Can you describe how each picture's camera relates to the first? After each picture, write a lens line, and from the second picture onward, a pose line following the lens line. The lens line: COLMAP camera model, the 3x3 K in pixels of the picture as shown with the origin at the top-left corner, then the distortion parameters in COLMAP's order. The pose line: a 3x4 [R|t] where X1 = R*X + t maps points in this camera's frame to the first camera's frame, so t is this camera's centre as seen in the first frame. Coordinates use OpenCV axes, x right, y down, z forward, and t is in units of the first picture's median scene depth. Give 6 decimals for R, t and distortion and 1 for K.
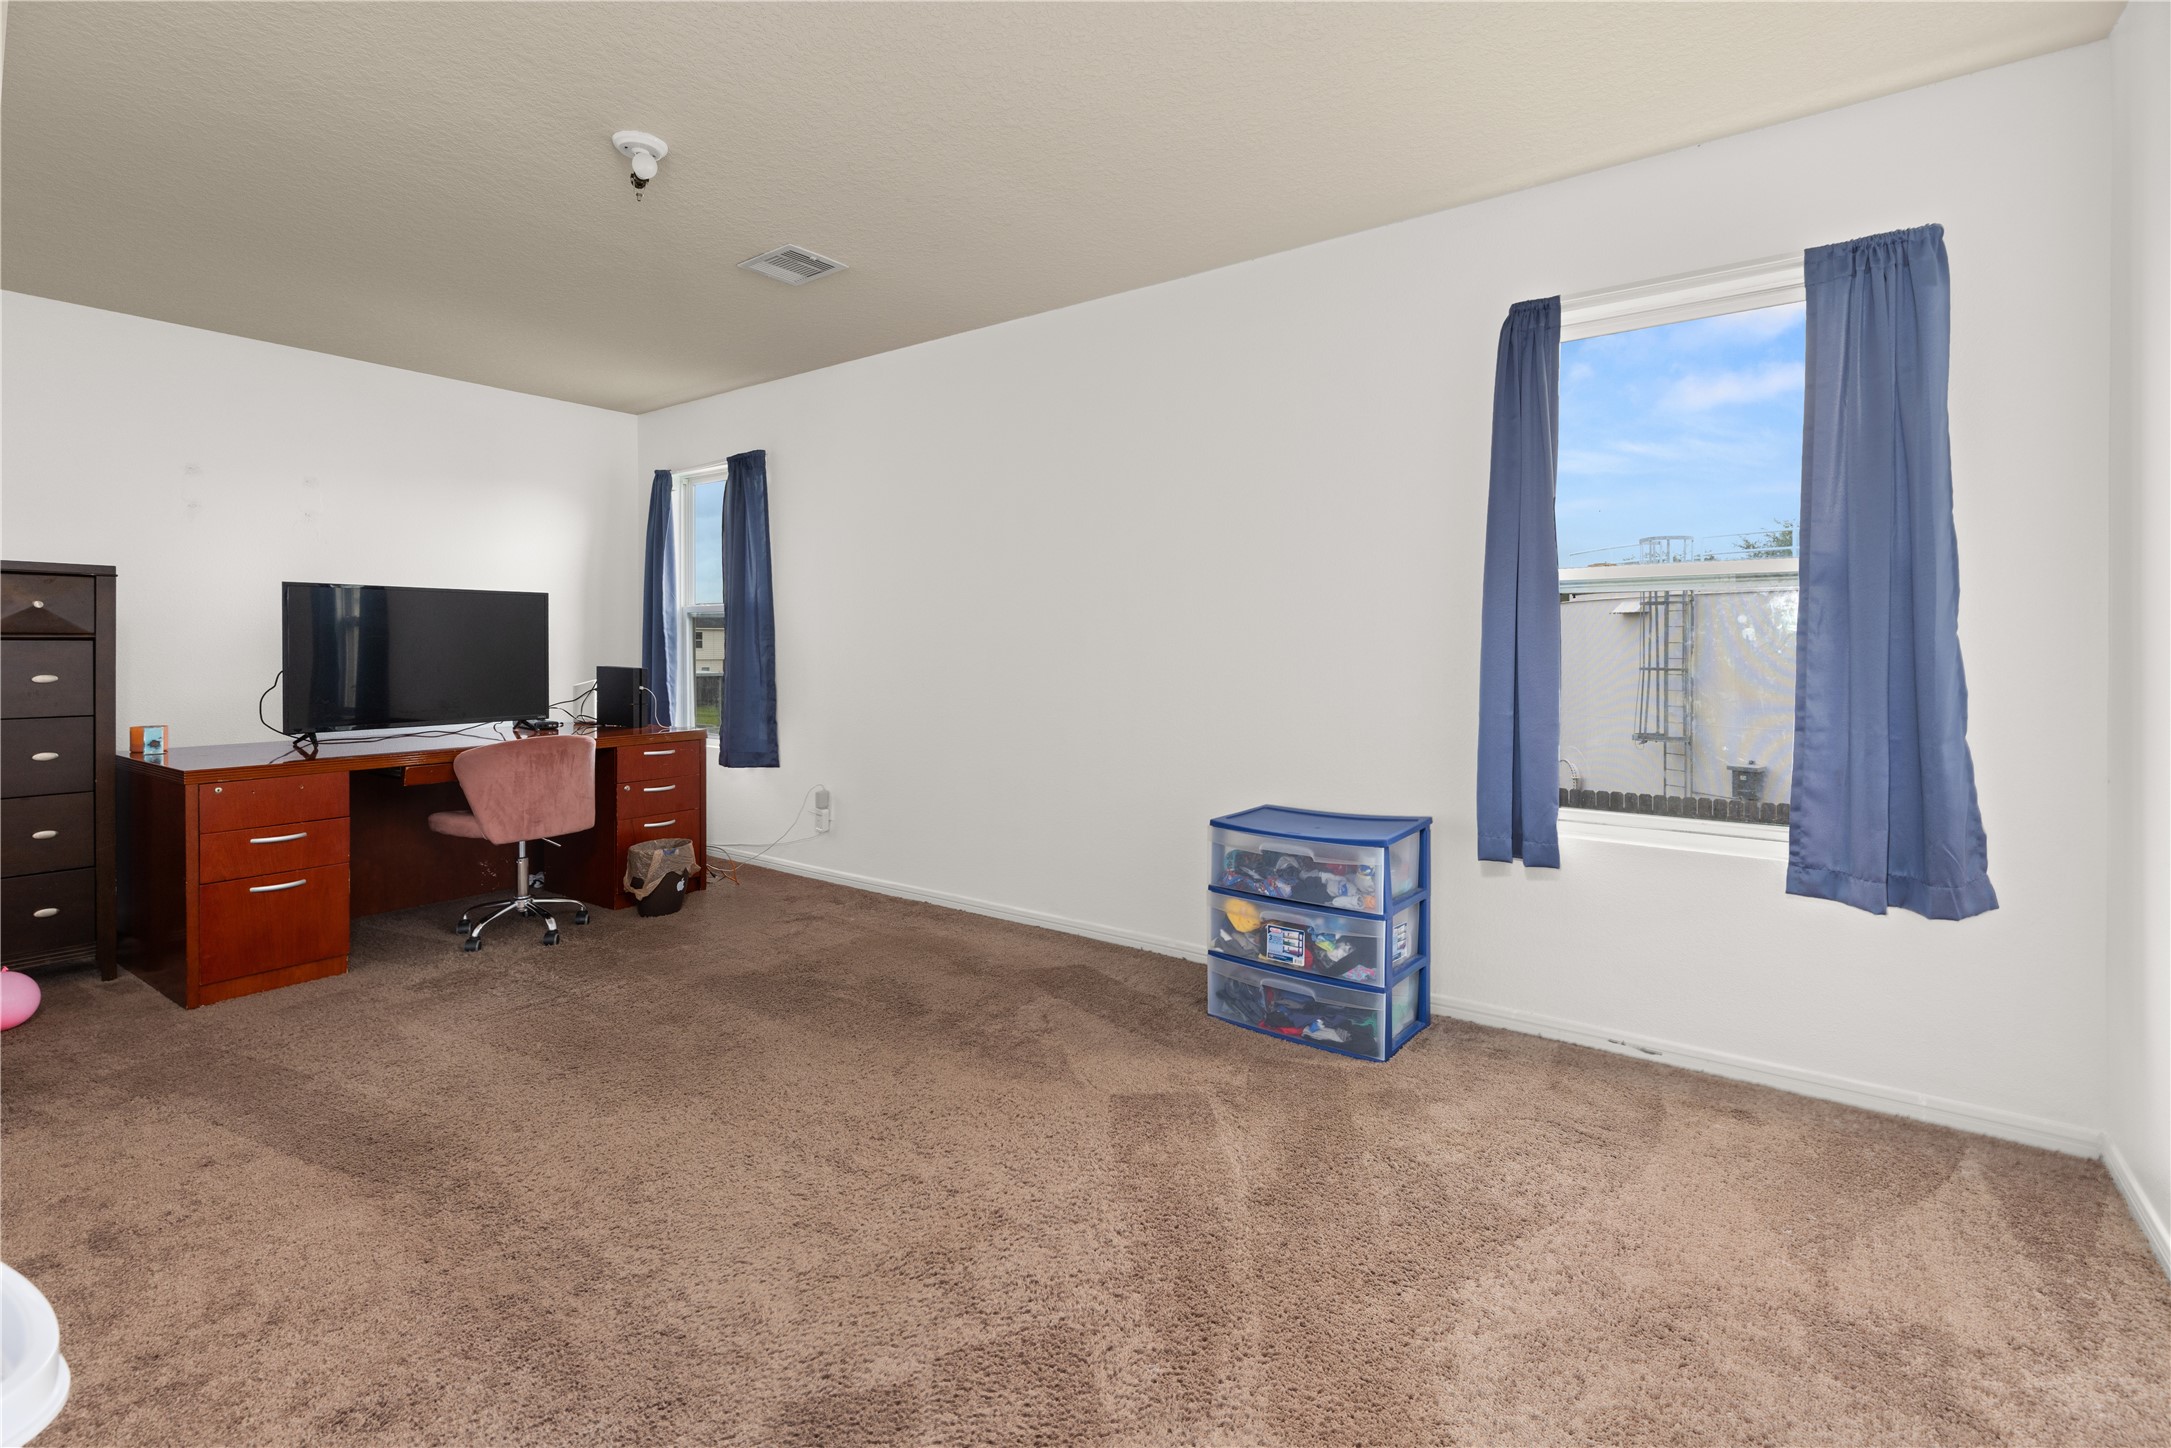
lens RADIAL K [[975.4, 0, 1057.3], [0, 975.4, 643.5], [0, 0, 1]] dist [0.000477, 0.000826]
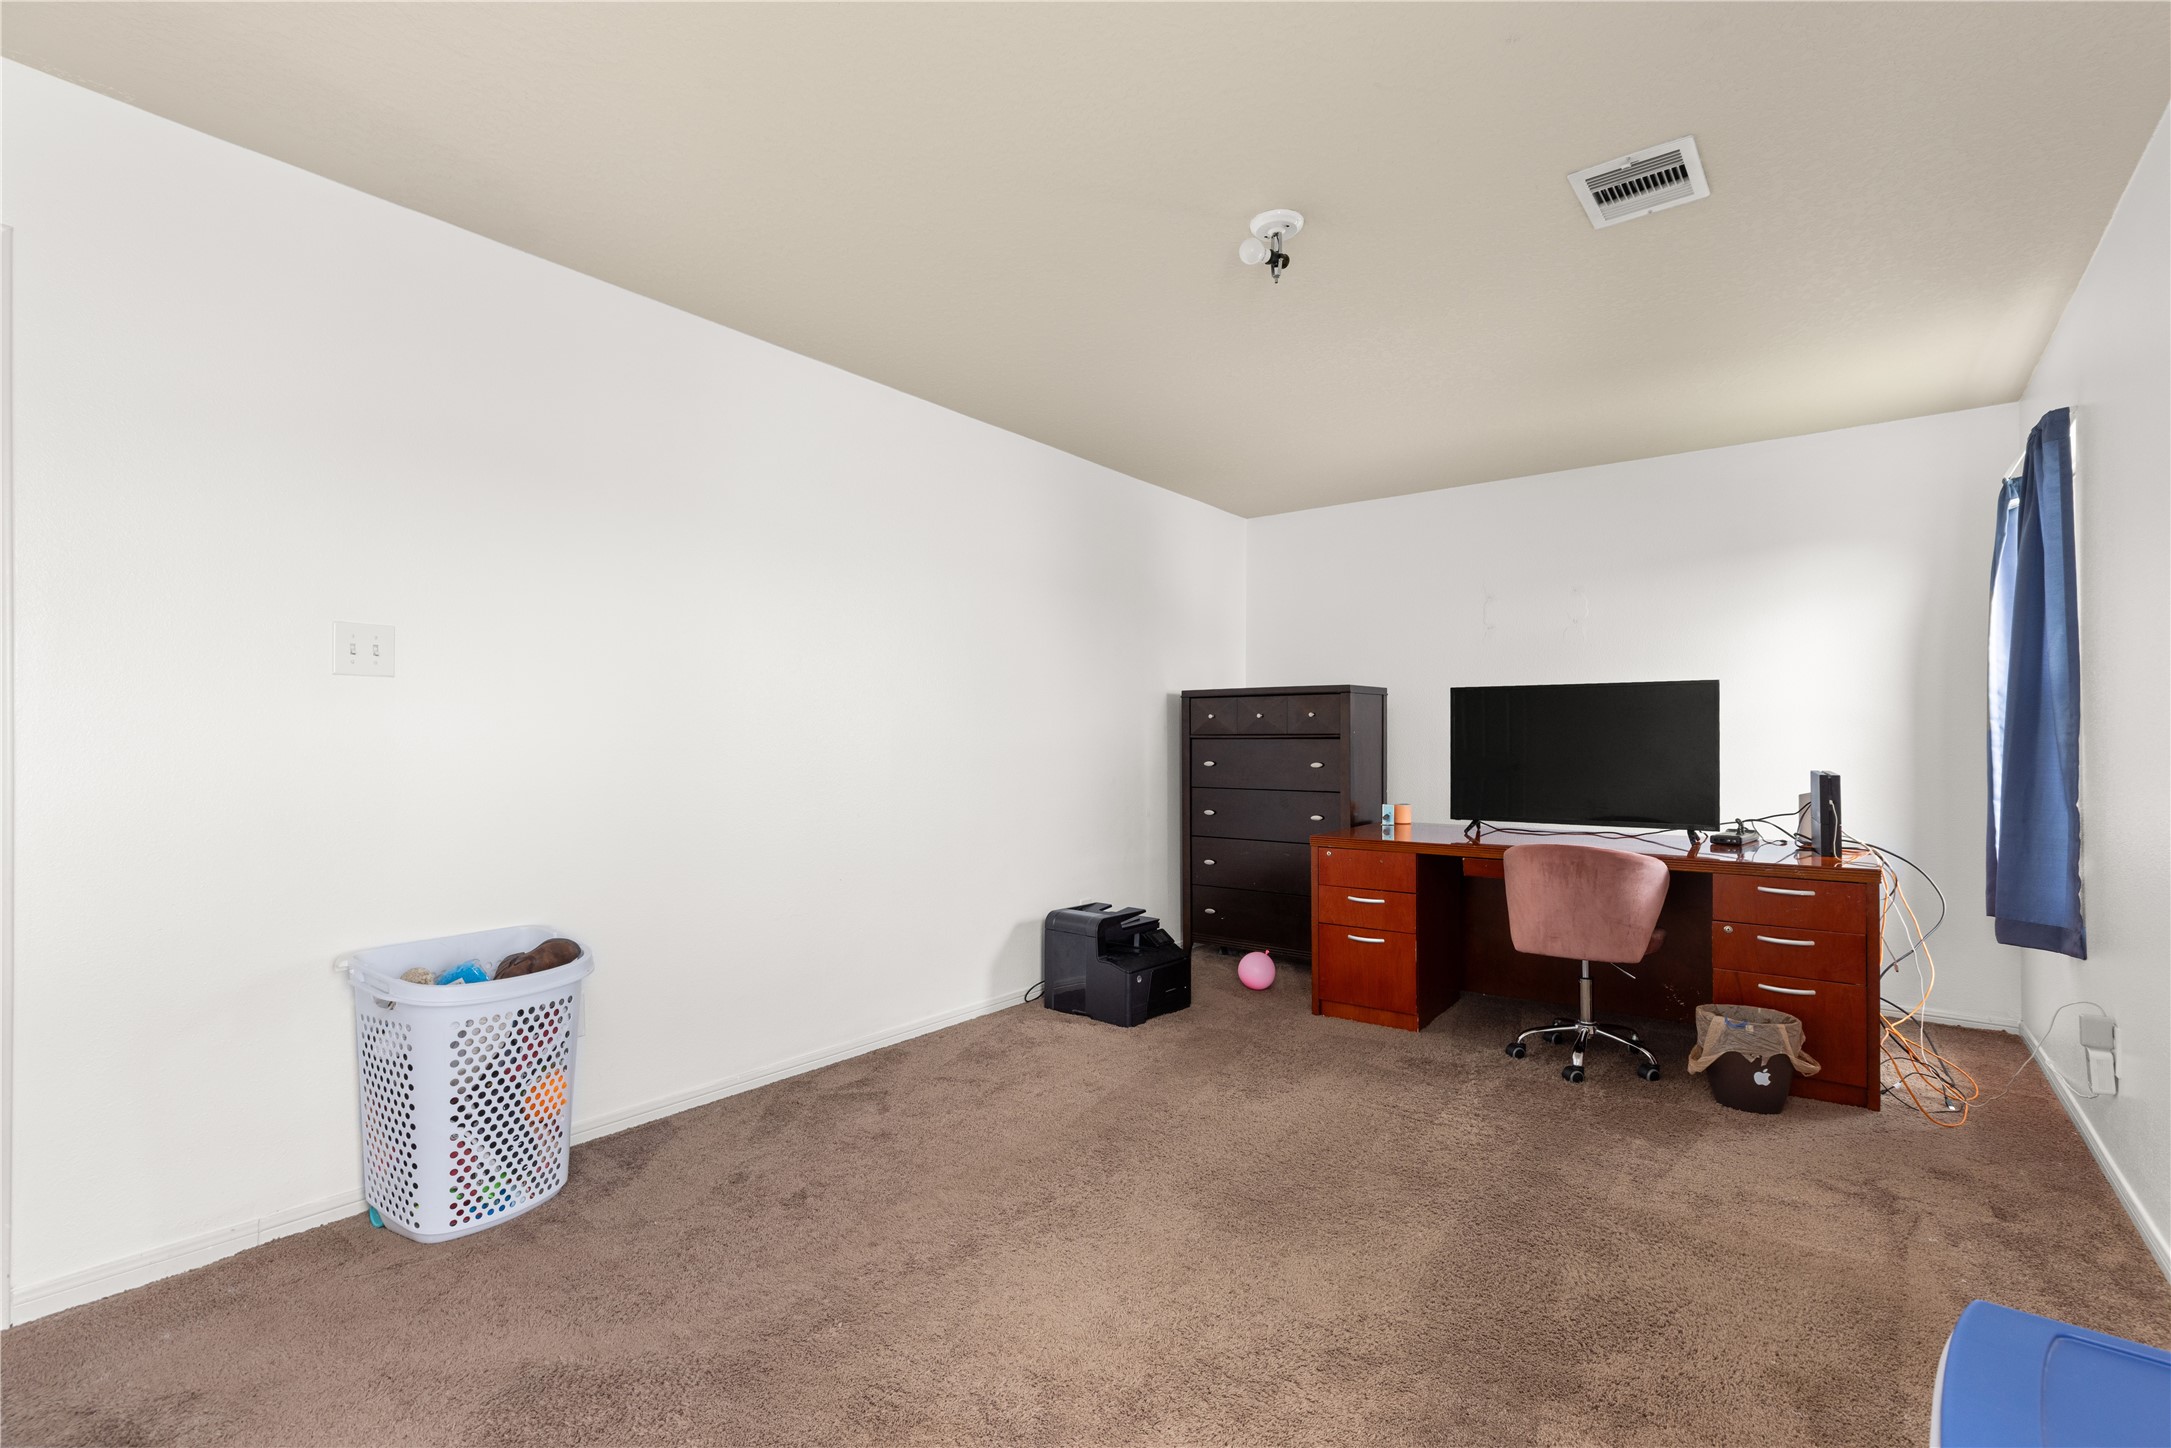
lens RADIAL K [[975.4, 0, 1081.7], [0, 975.4, 734.8], [0, 0, 1]] dist [0.000477, 0.000826]
pose [[-0.008886, -0.008660, -0.999923, 0.356405], [0.003538, 0.999956, -0.008692, 0.001780], [0.999954, -0.003615, -0.008855, 0.547385]]
